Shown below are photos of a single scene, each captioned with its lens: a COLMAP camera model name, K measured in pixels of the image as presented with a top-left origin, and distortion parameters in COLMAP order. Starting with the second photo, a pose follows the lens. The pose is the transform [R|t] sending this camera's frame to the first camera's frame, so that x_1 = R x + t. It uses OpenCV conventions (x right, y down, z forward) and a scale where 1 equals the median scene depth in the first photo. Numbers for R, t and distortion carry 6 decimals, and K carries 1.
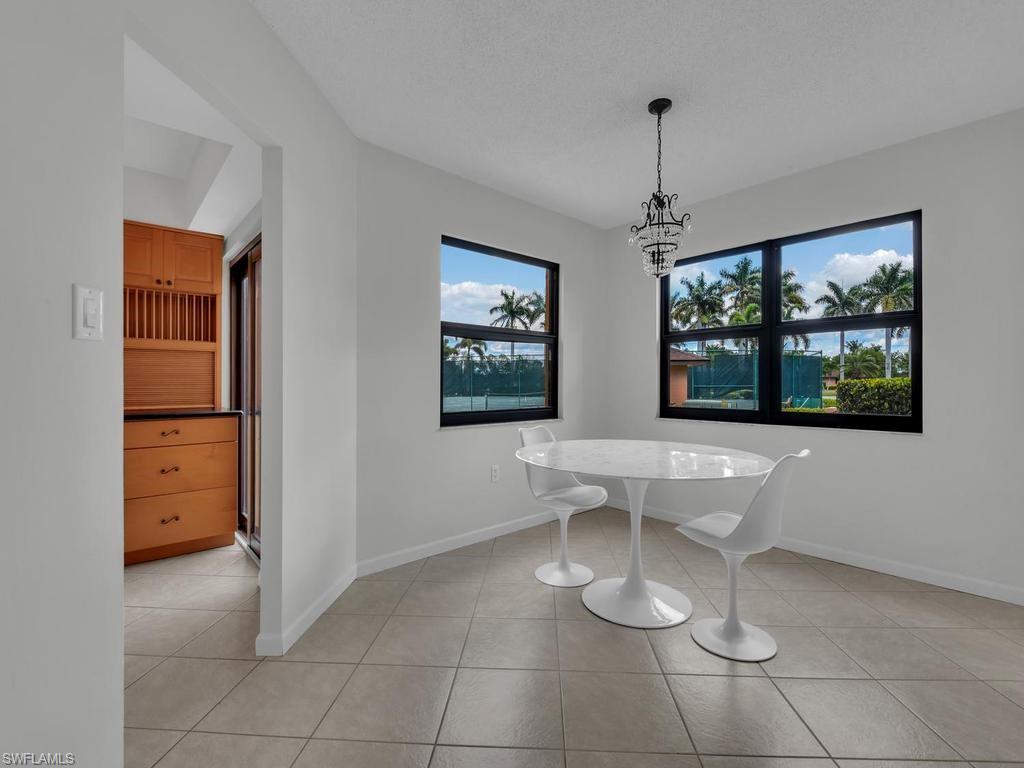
lens RADIAL K [[467.7, 0, 519.9], [0, 467.7, 380.0], [0, 0, 1]] dist [-0.002191, -0.002816]
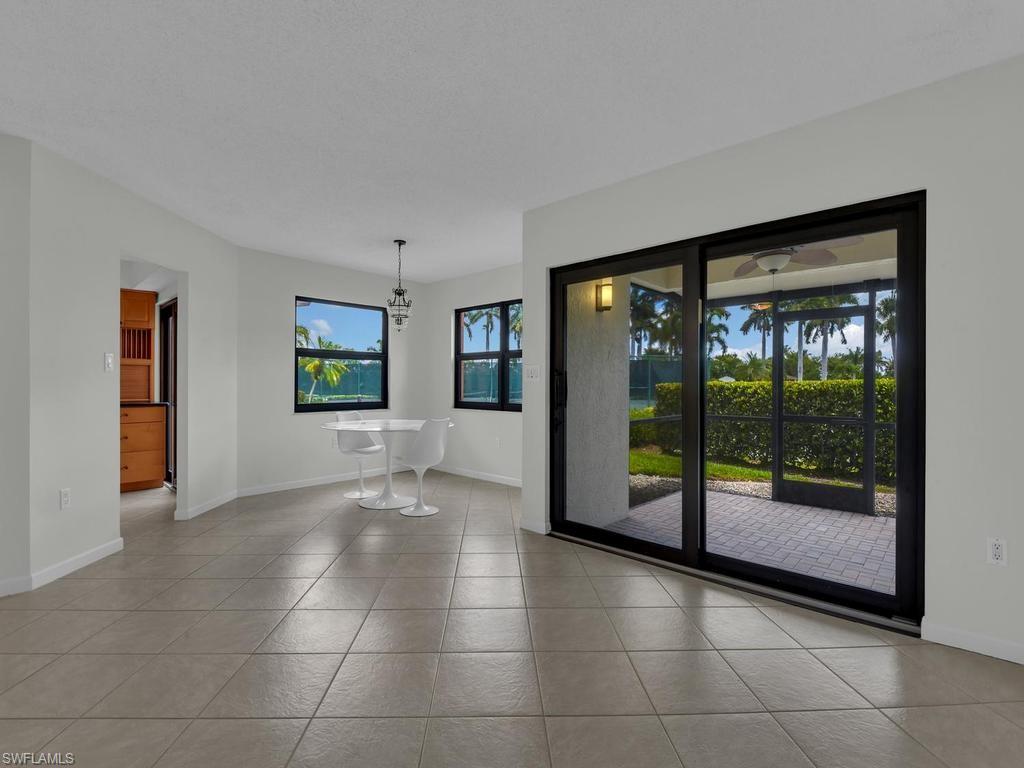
lens RADIAL K [[467.7, 0, 512.1], [0, 467.7, 382.3], [0, 0, 1]] dist [-0.002191, -0.002816]
pose [[0.995467, 0.004705, 0.094993, 0.412286], [-0.005000, 0.999983, 0.002868, -0.014419], [-0.094978, -0.003330, 0.995474, -0.681298]]
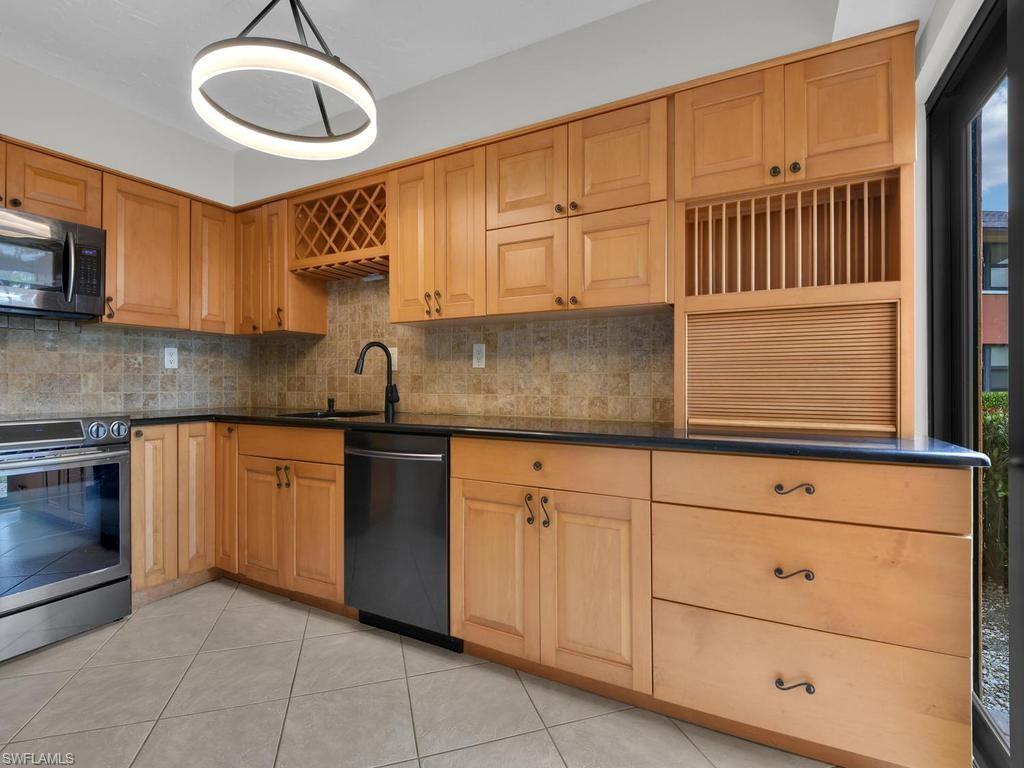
lens RADIAL K [[467.7, 0, 515.2], [0, 467.7, 380.3], [0, 0, 1]] dist [-0.002191, -0.002816]
pose [[0.338929, 0.000631, -0.940812, -0.369867], [0.003553, 0.999992, 0.001950, 0.008549], [0.940805, -0.004004, 0.338924, 0.526140]]
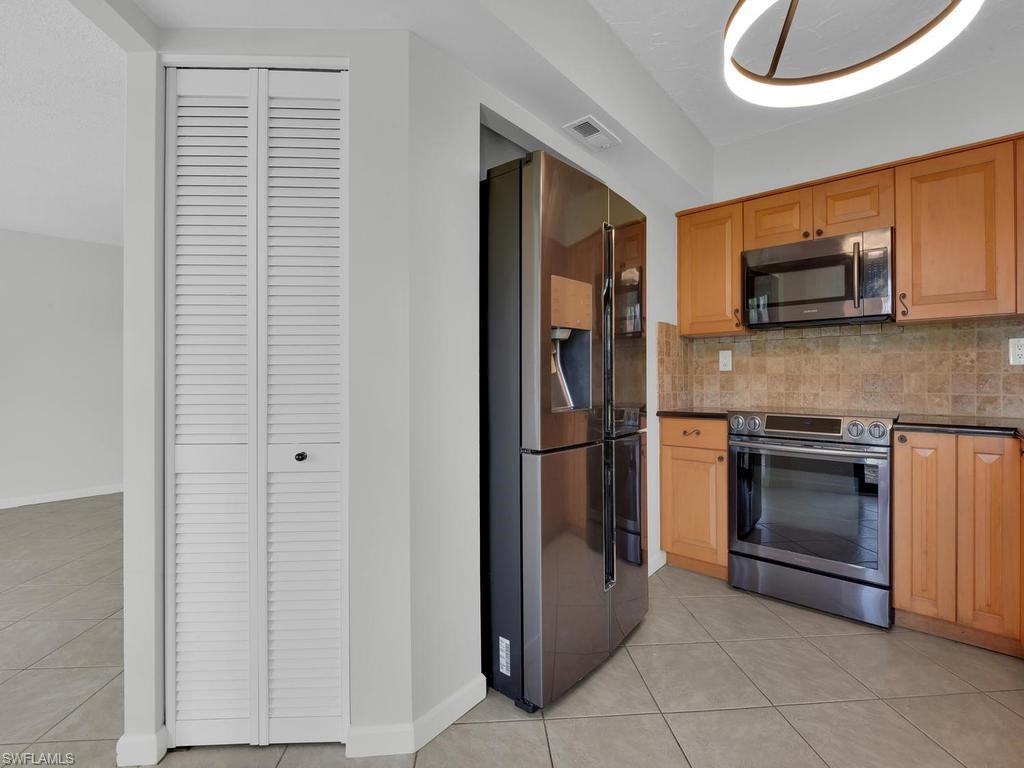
lens RADIAL K [[467.7, 0, 510.5], [0, 467.7, 380.4], [0, 0, 1]] dist [-0.002191, -0.002816]
pose [[-0.993730, 0.001640, -0.111796, -0.742921], [0.001769, 0.999998, -0.001054, 0.007106], [0.111794, -0.001245, -0.993731, 0.967621]]
